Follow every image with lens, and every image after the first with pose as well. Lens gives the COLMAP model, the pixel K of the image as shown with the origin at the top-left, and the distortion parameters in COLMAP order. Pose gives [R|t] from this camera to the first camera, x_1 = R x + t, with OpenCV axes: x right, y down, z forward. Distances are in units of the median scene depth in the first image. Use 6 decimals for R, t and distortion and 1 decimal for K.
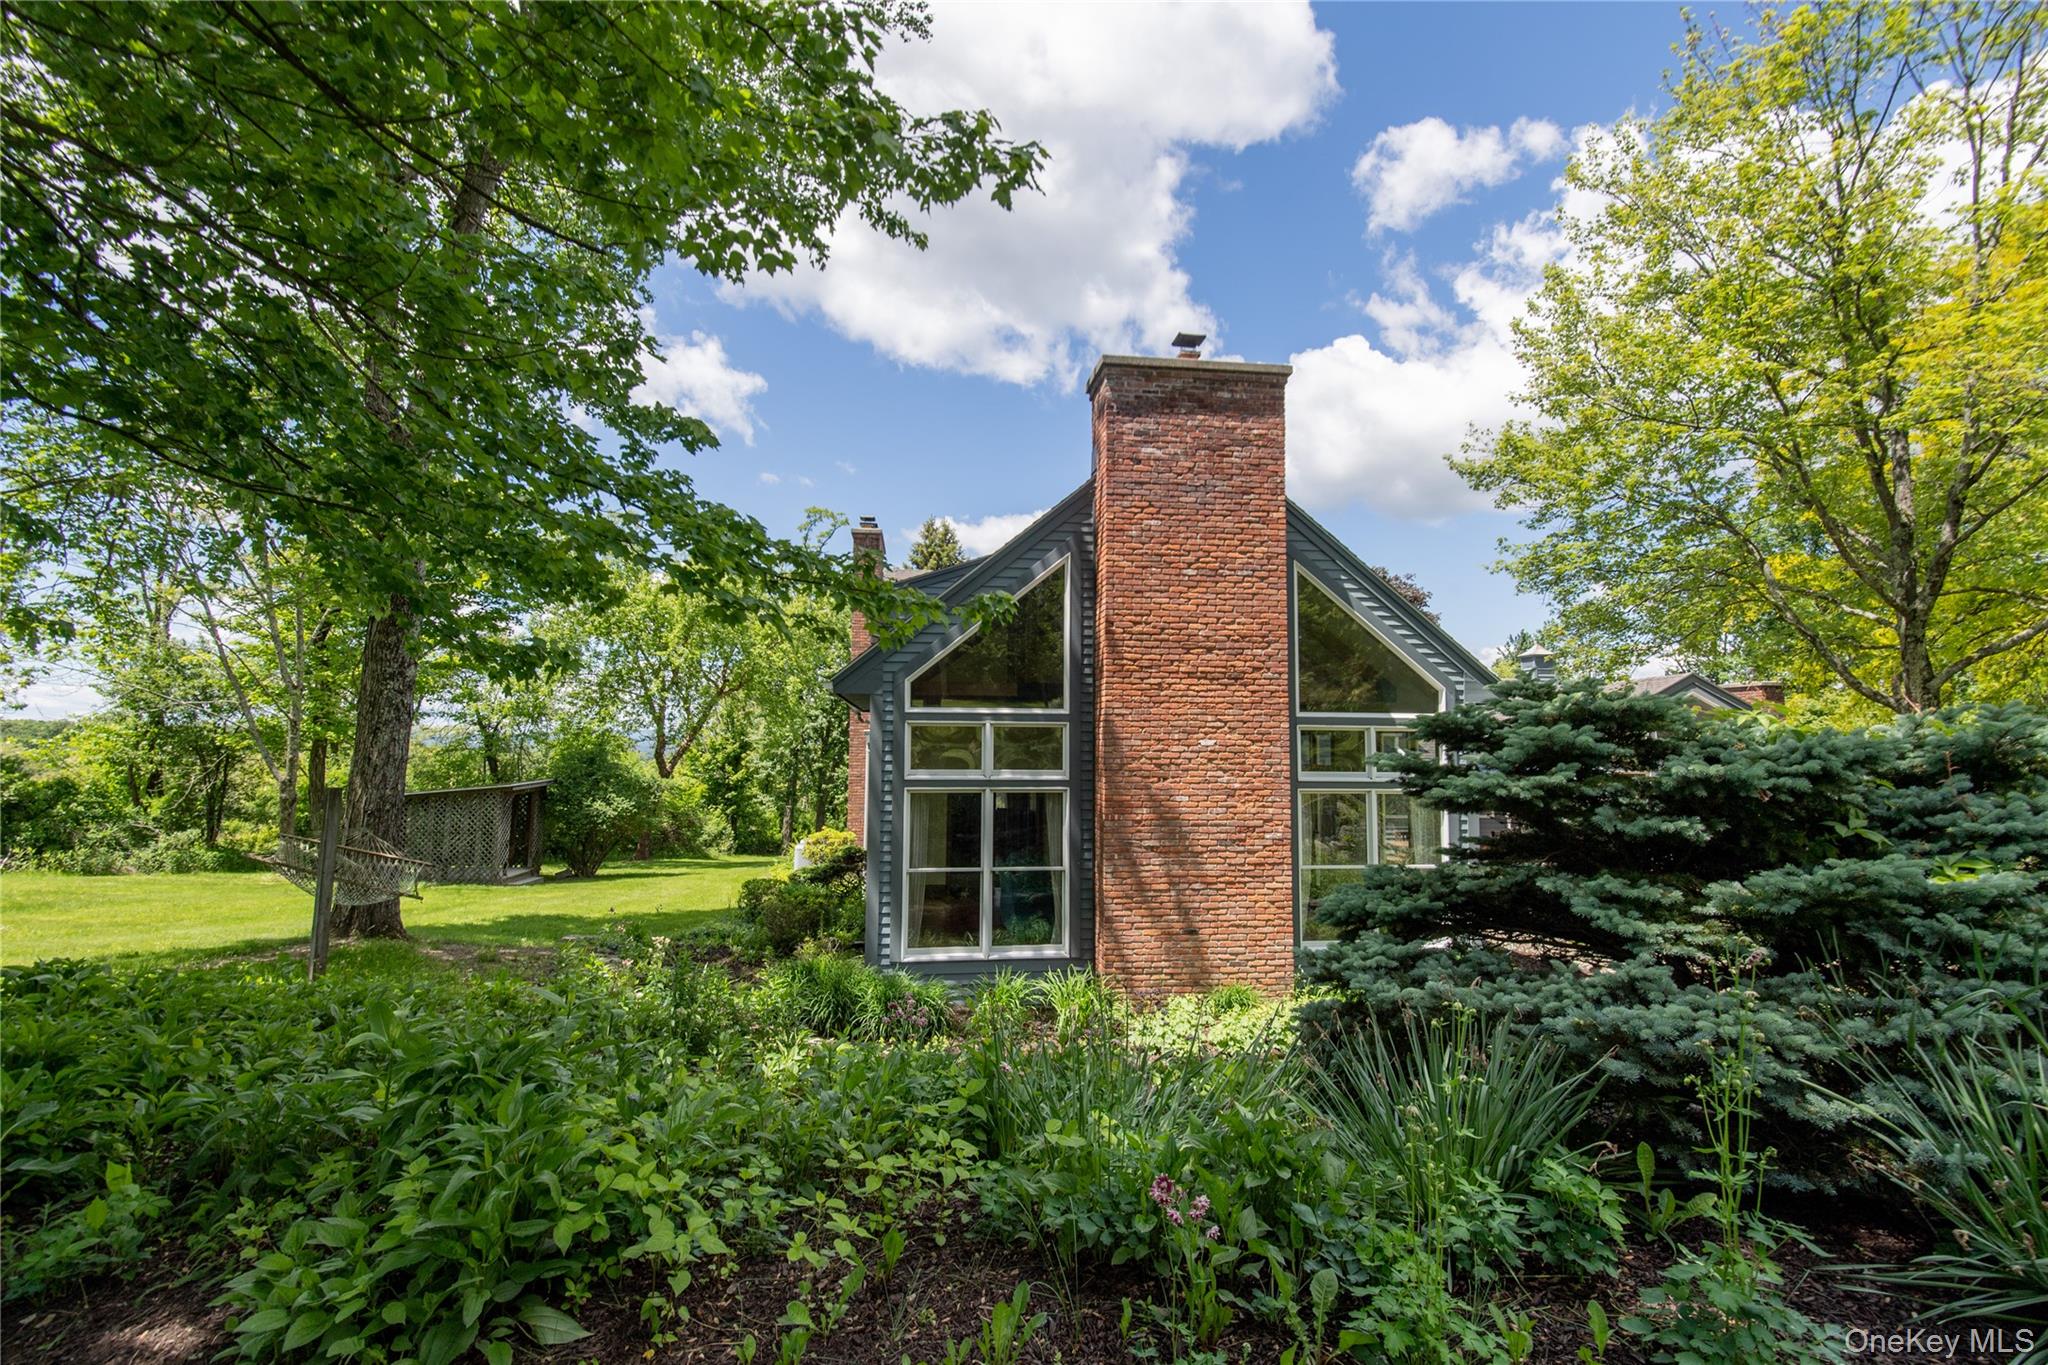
lens RADIAL K [[938.1, 0, 1024.3], [0, 938.1, 682.5], [0, 0, 1]] dist [0.001000, 0.000020]
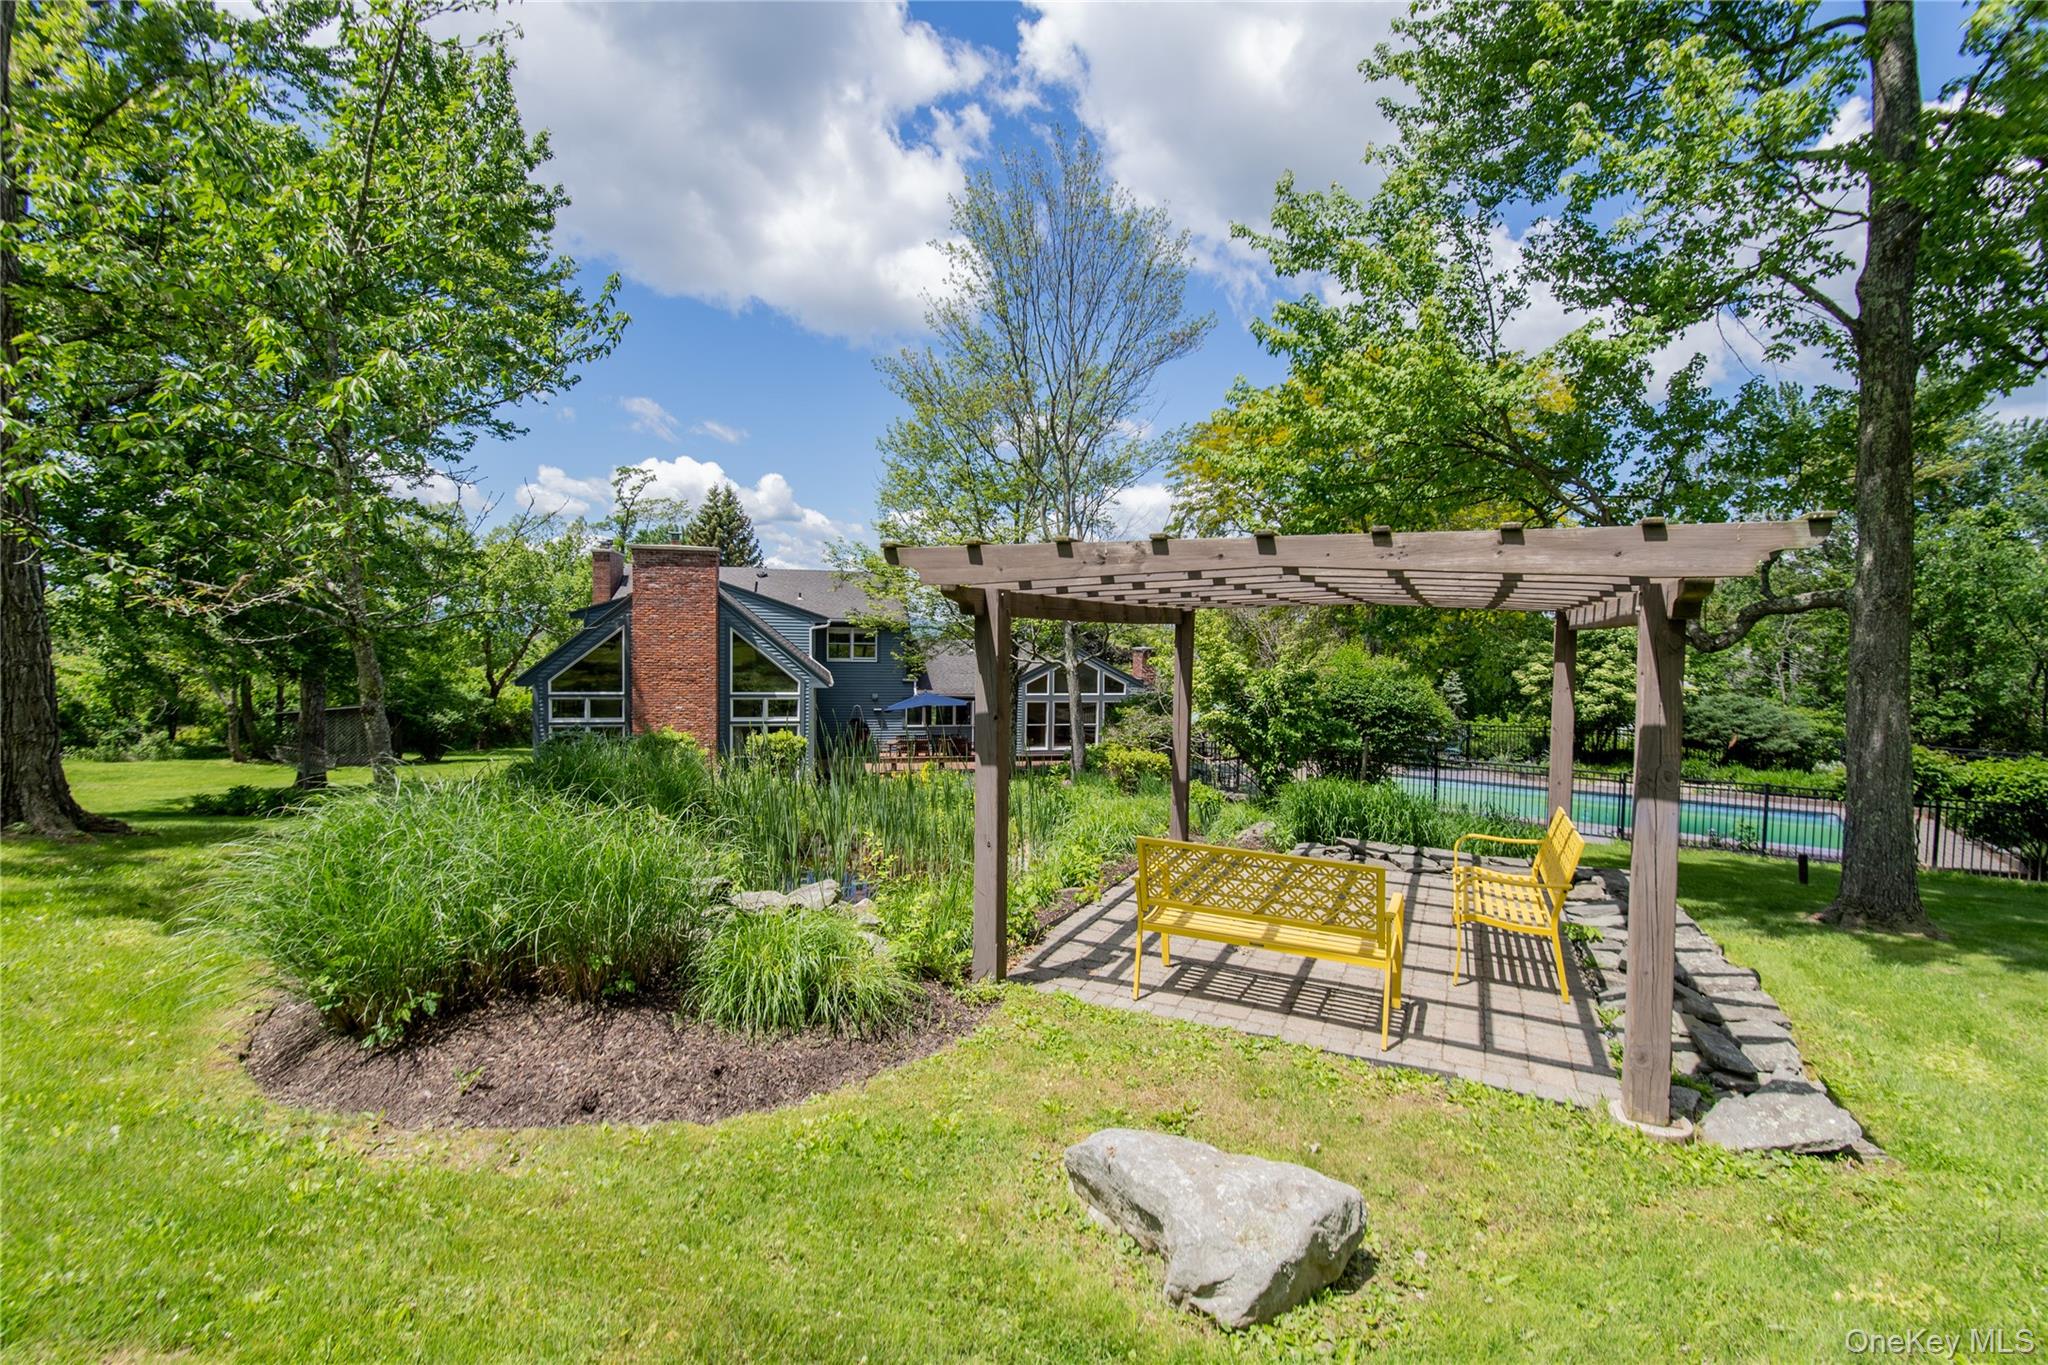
lens RADIAL K [[938.1, 0, 1024.7], [0, 938.1, 683.6], [0, 0, 1]] dist [0.001000, 0.000020]
pose [[0.996034, 0.002885, 0.088929, 0.396959], [-0.014511, 0.991360, 0.130363, -0.147708], [-0.087784, -0.131136, 0.987470, -0.652938]]
